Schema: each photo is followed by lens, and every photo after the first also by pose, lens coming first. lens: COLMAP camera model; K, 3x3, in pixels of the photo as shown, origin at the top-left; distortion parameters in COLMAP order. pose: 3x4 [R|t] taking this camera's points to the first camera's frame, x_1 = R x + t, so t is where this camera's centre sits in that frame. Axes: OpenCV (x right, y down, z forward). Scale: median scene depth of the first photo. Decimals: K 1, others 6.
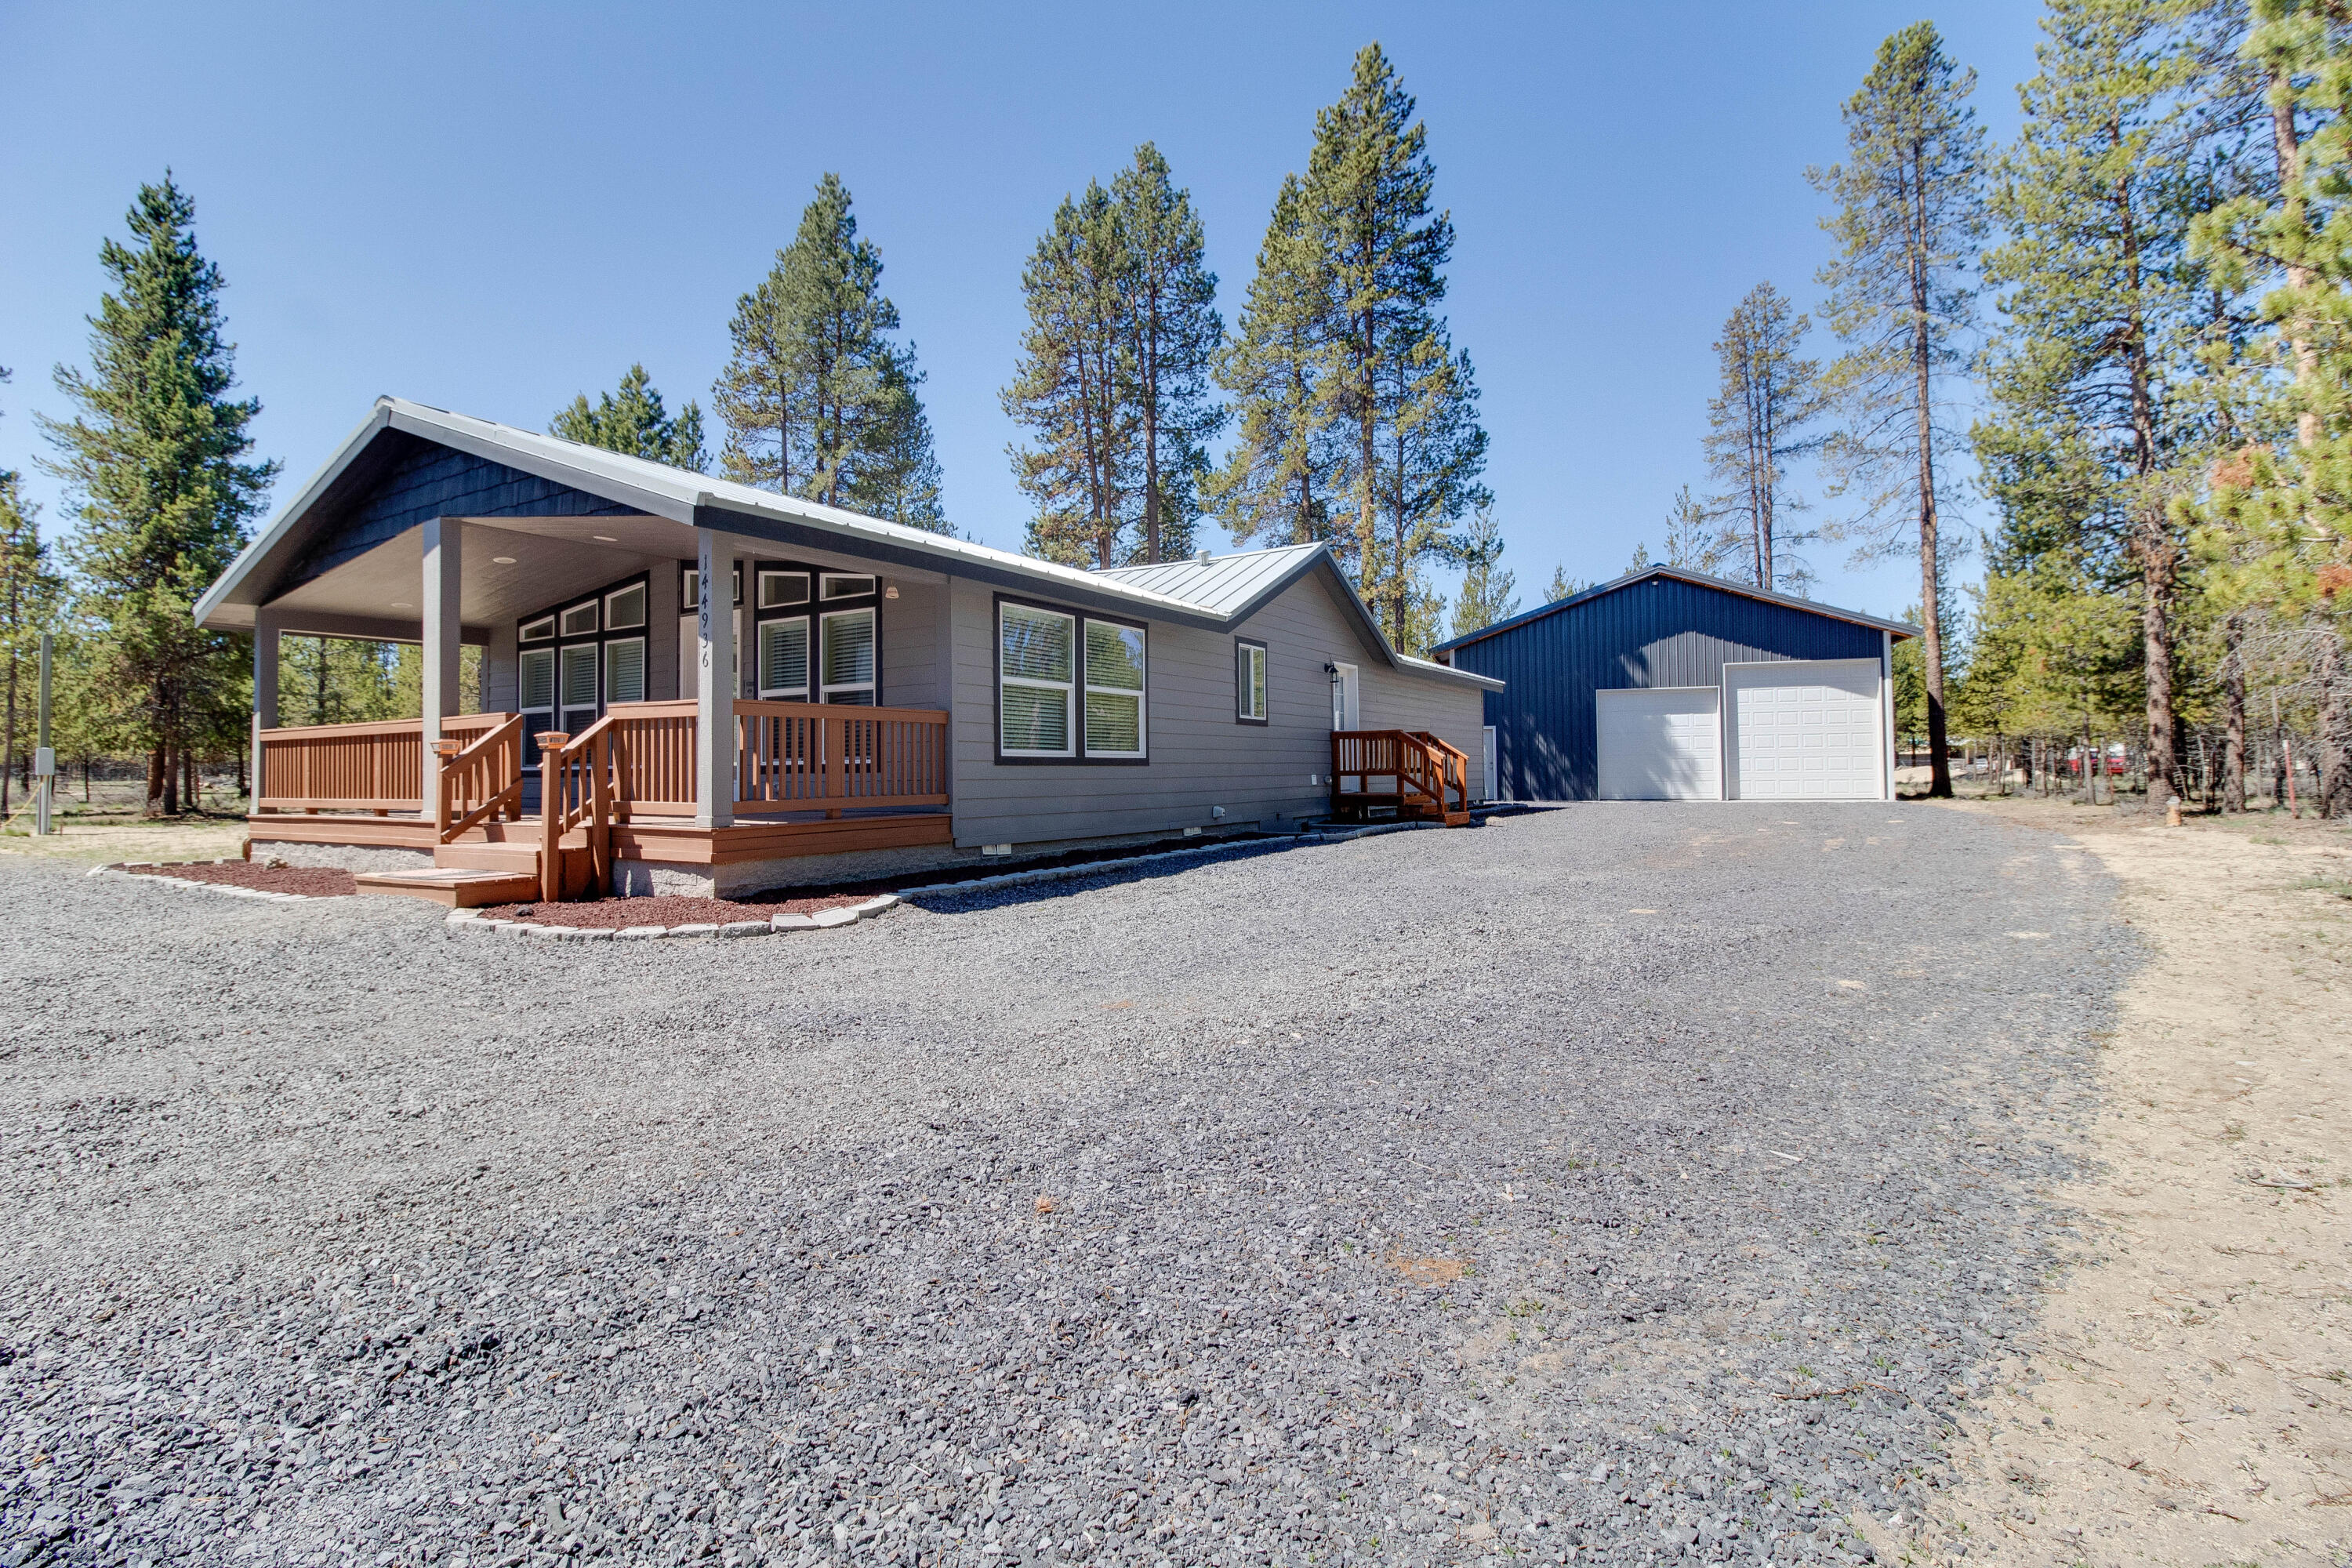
lens RADIAL K [[1088.9, 0, 1166.0], [0, 1088.9, 743.1], [0, 0, 1]] dist [-0.012424, -0.007519]
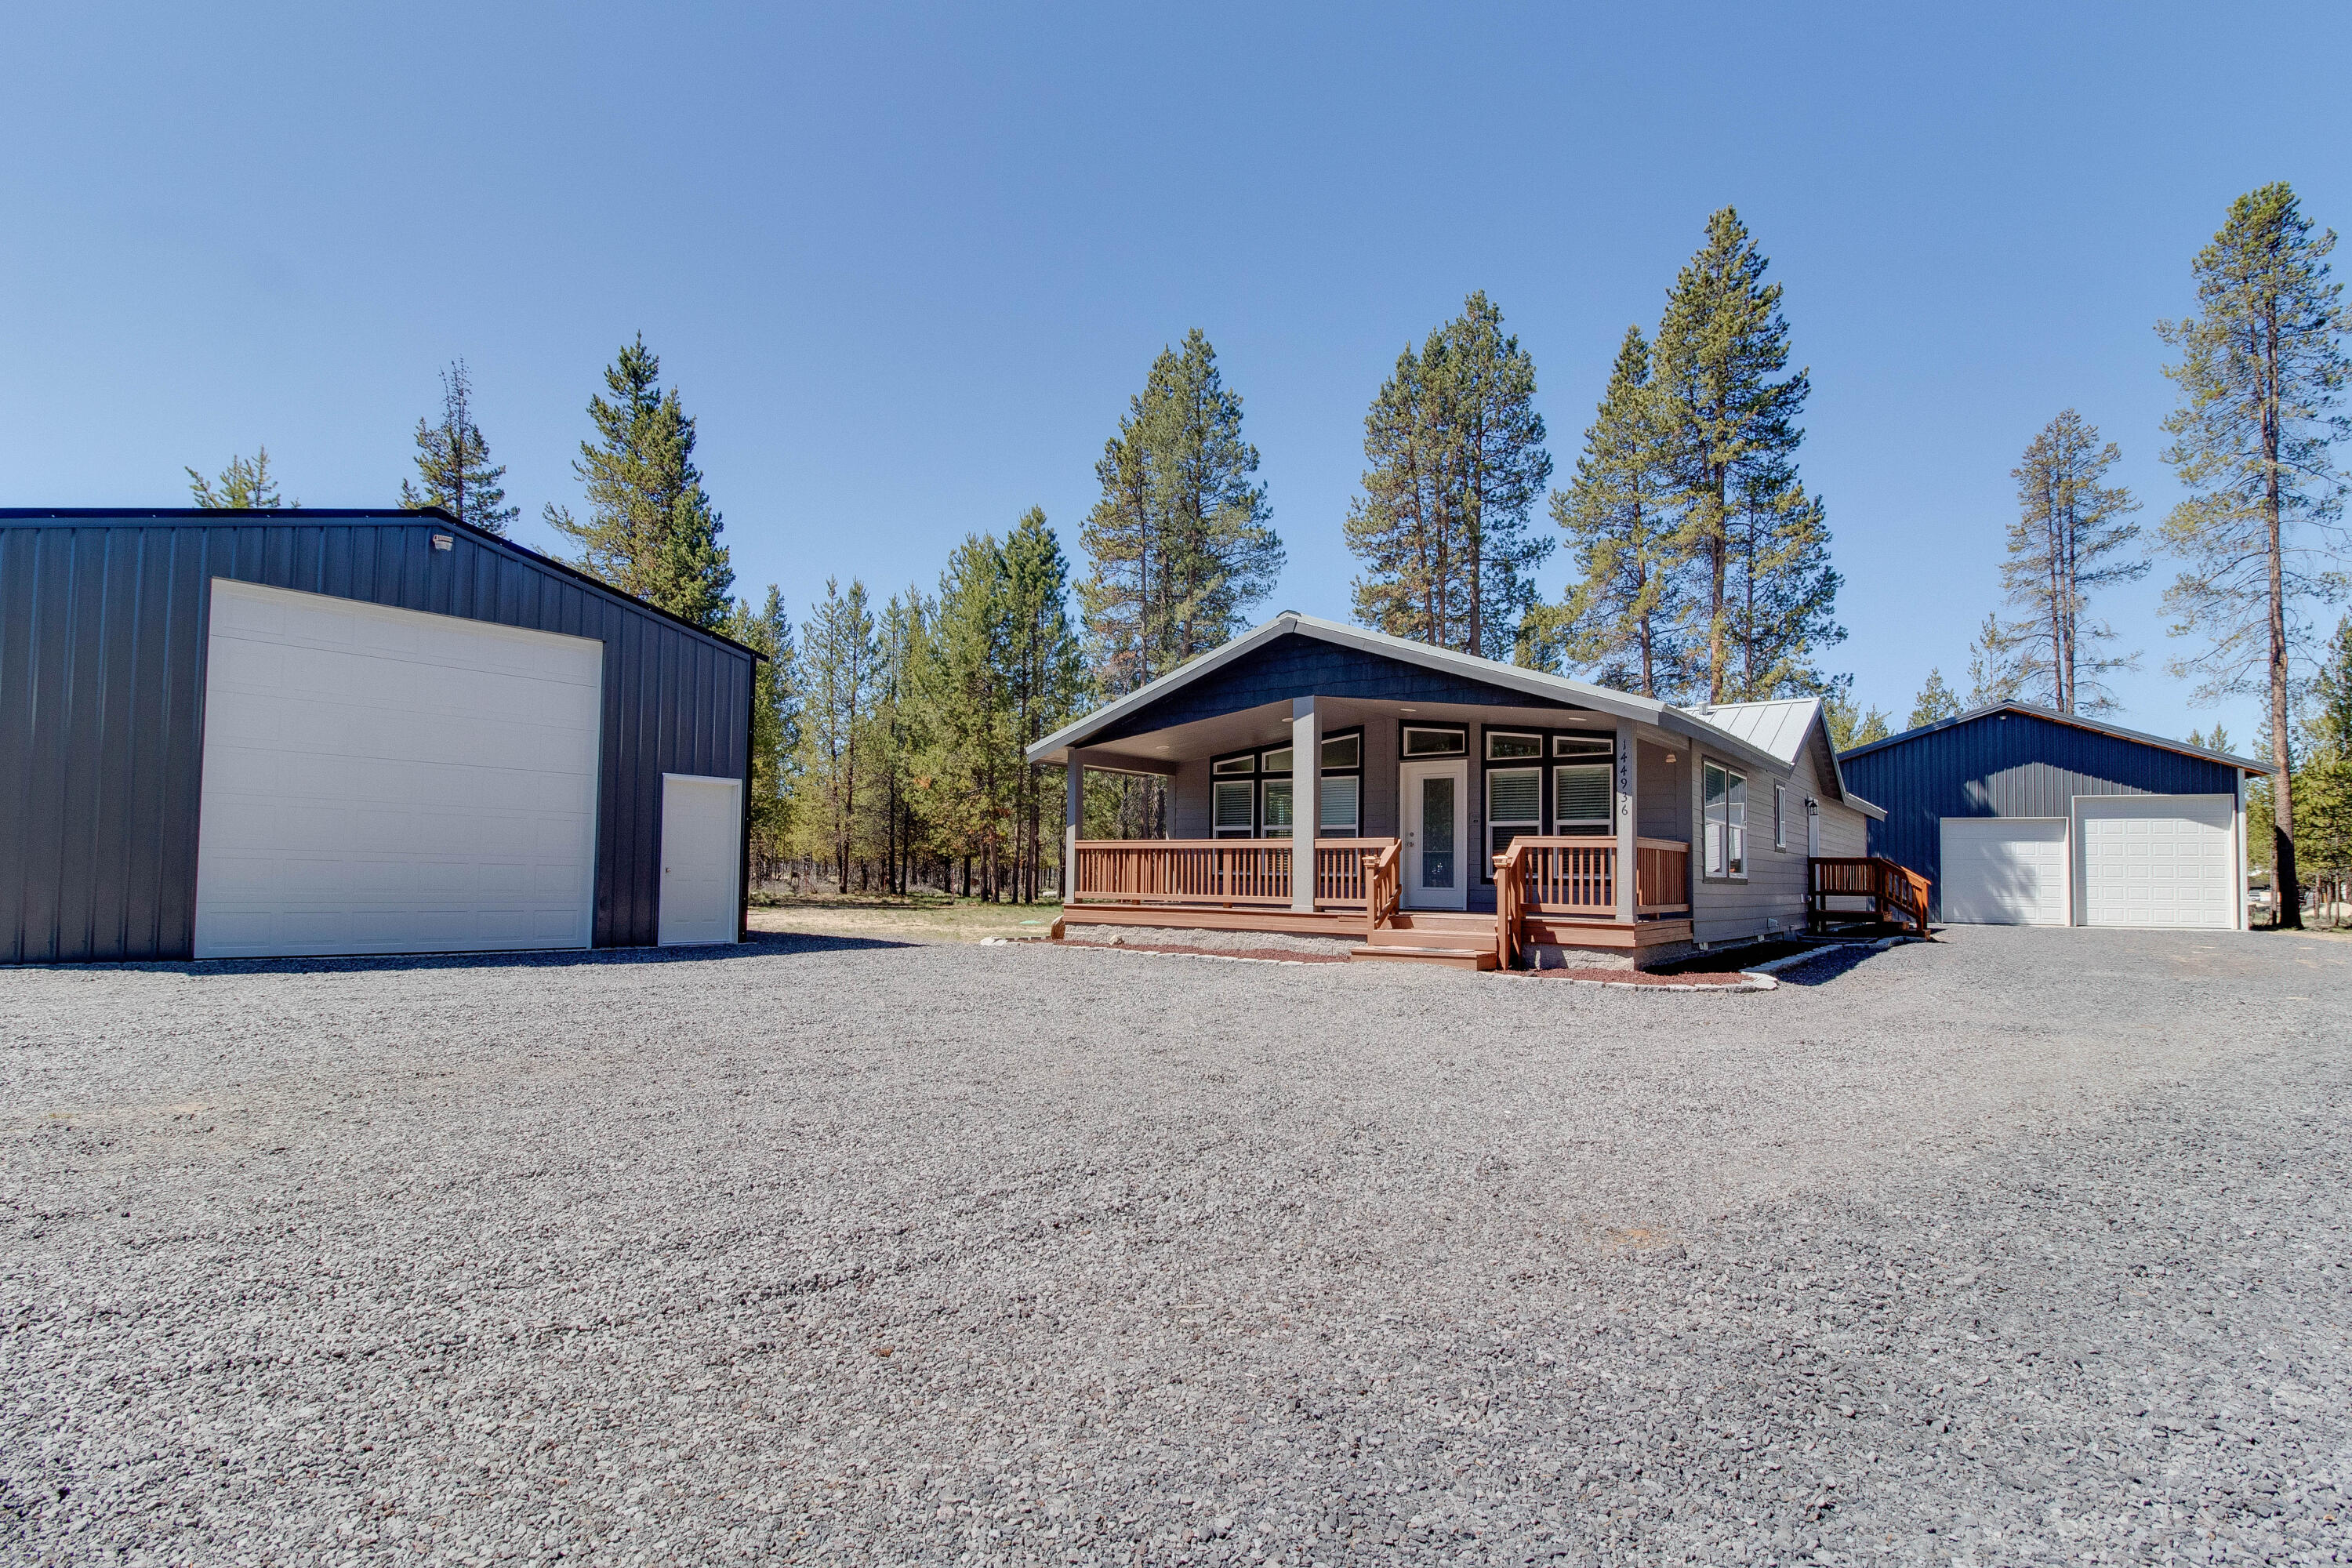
lens RADIAL K [[1146.7, 0, 1190.5], [0, 1146.7, 834.4], [0, 0, 1]] dist [-0.011286, -0.006607]
pose [[0.996052, 0.022557, -0.085855, -0.283889], [-0.023650, 0.999651, -0.011731, -0.003379], [0.085560, 0.013715, 0.996239, -0.197696]]
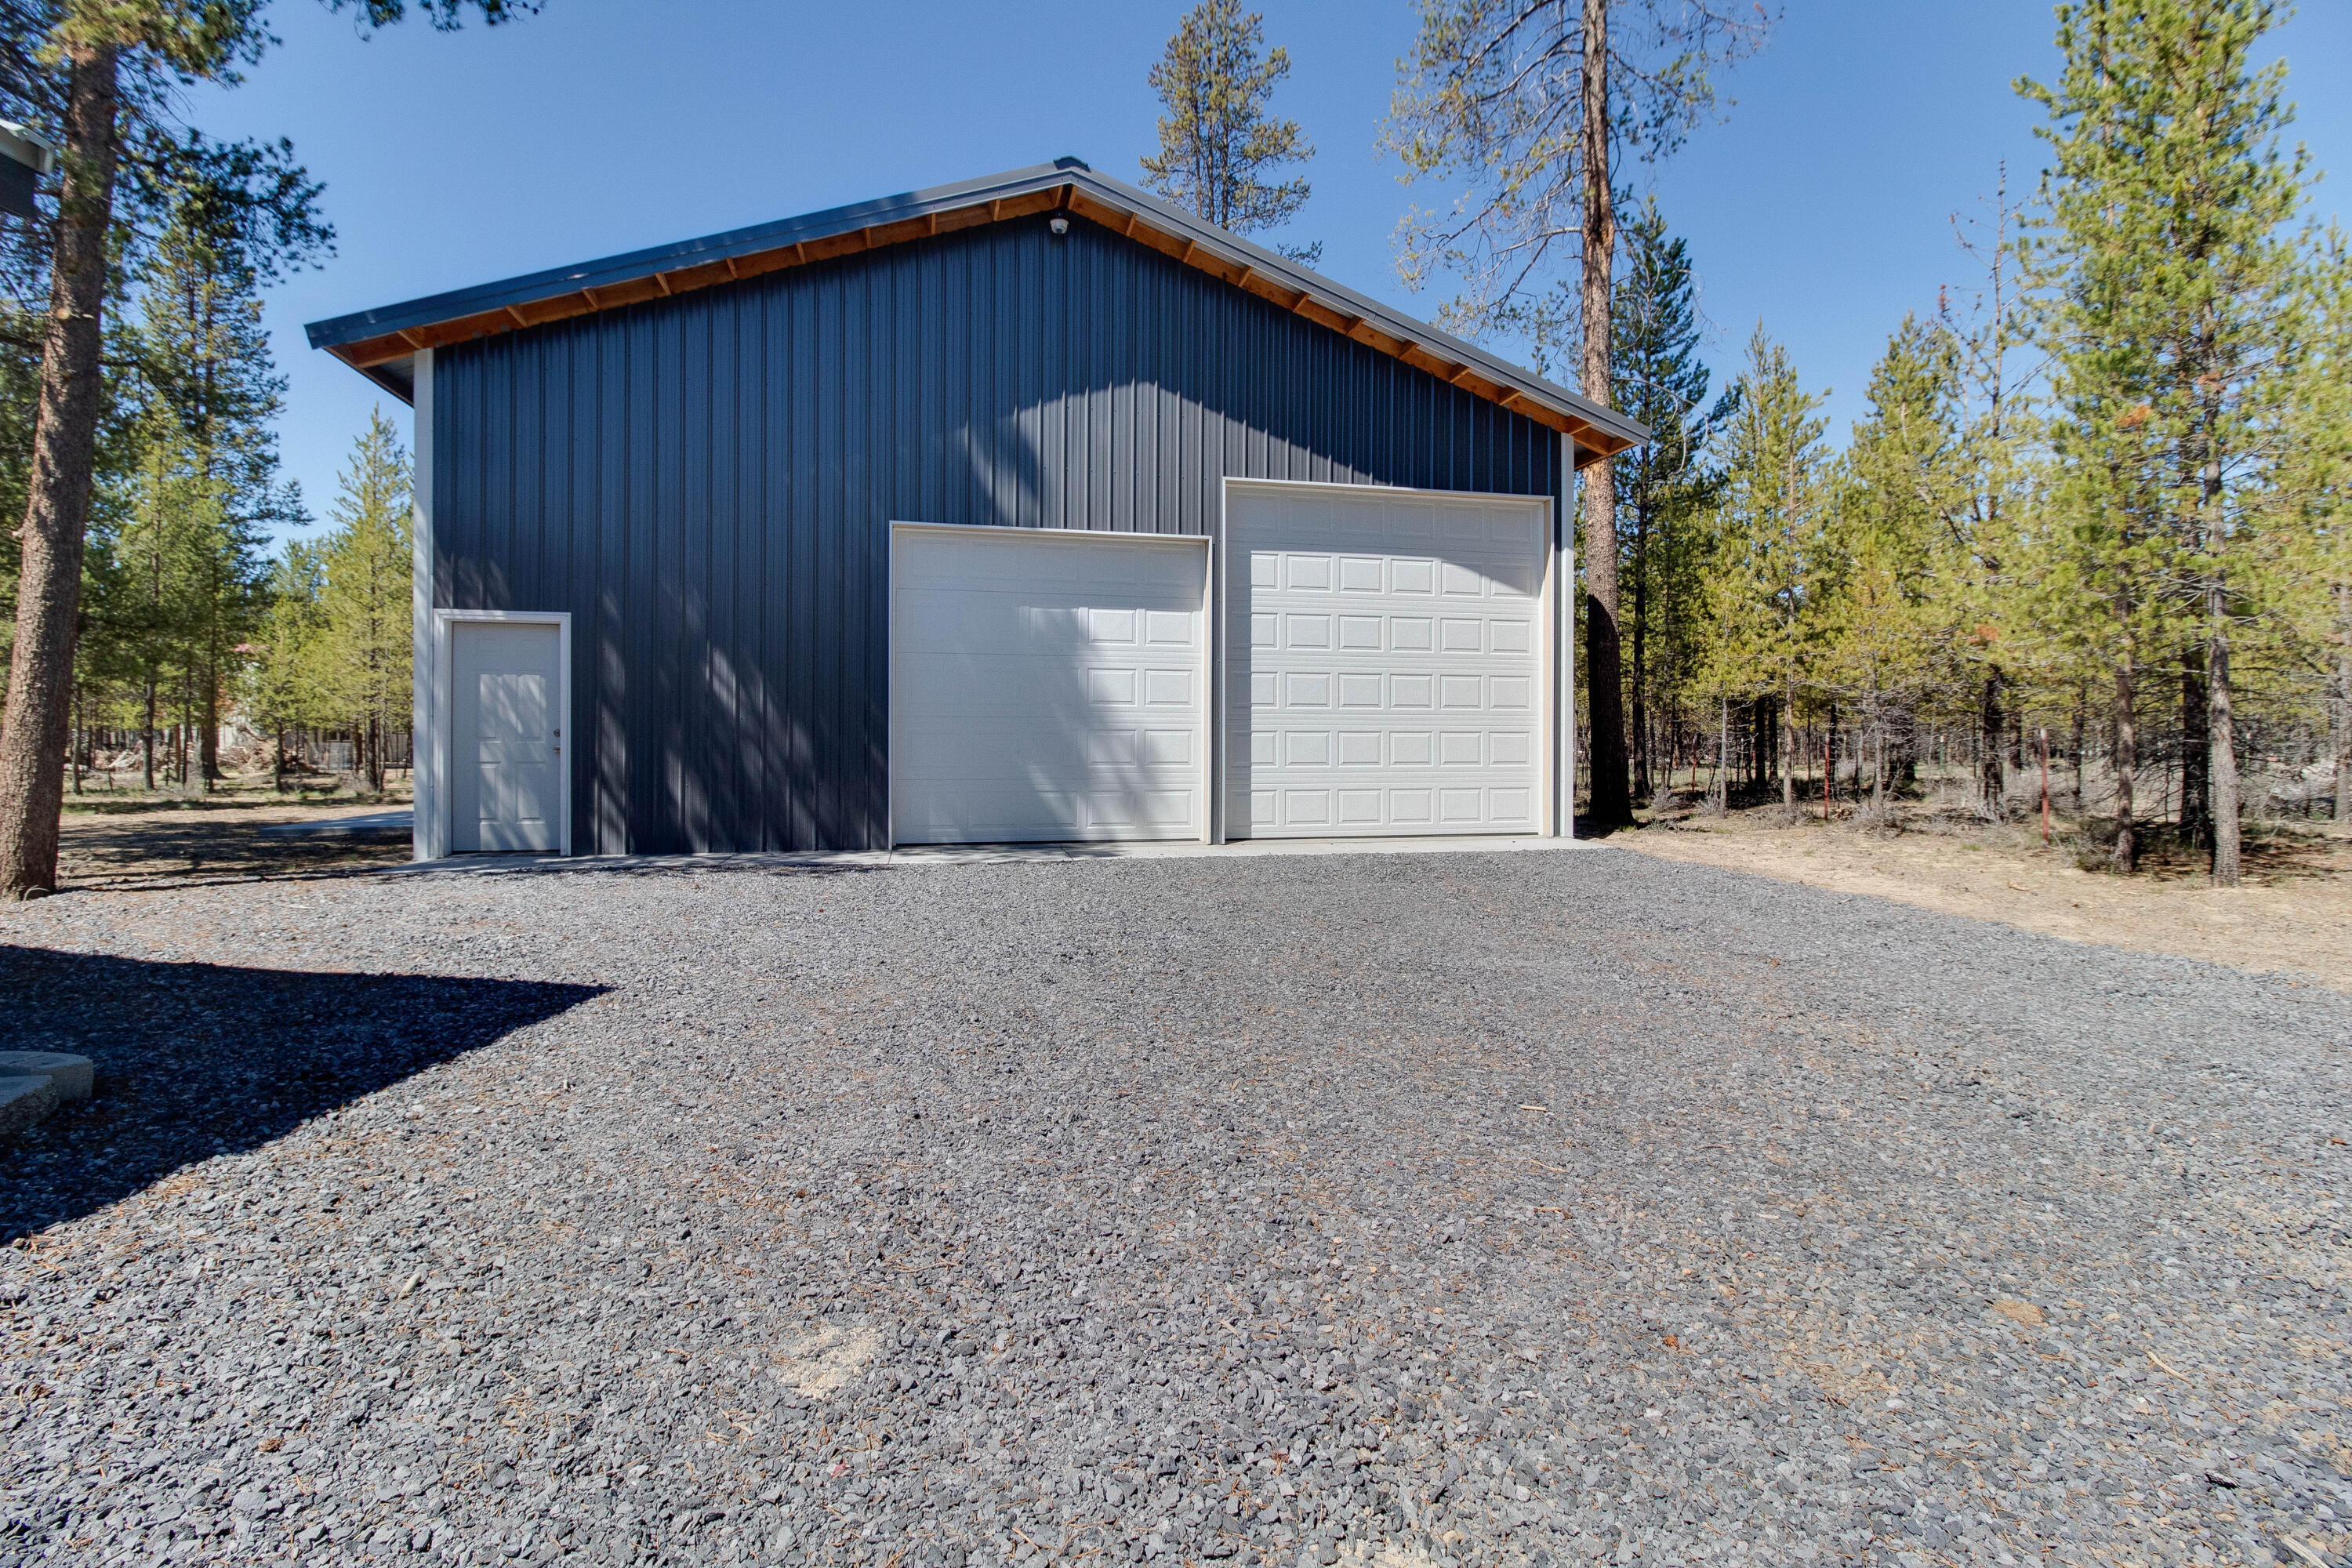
lens RADIAL K [[1089.9, 0, 1136.5], [0, 1089.9, 749.5], [0, 0, 1]] dist [-0.006888, -0.008884]
pose [[0.876664, 0.004790, 0.481079, 0.364601], [-0.024476, 0.999100, 0.034655, 0.008498], [-0.480480, -0.042156, 0.875992, 0.806617]]
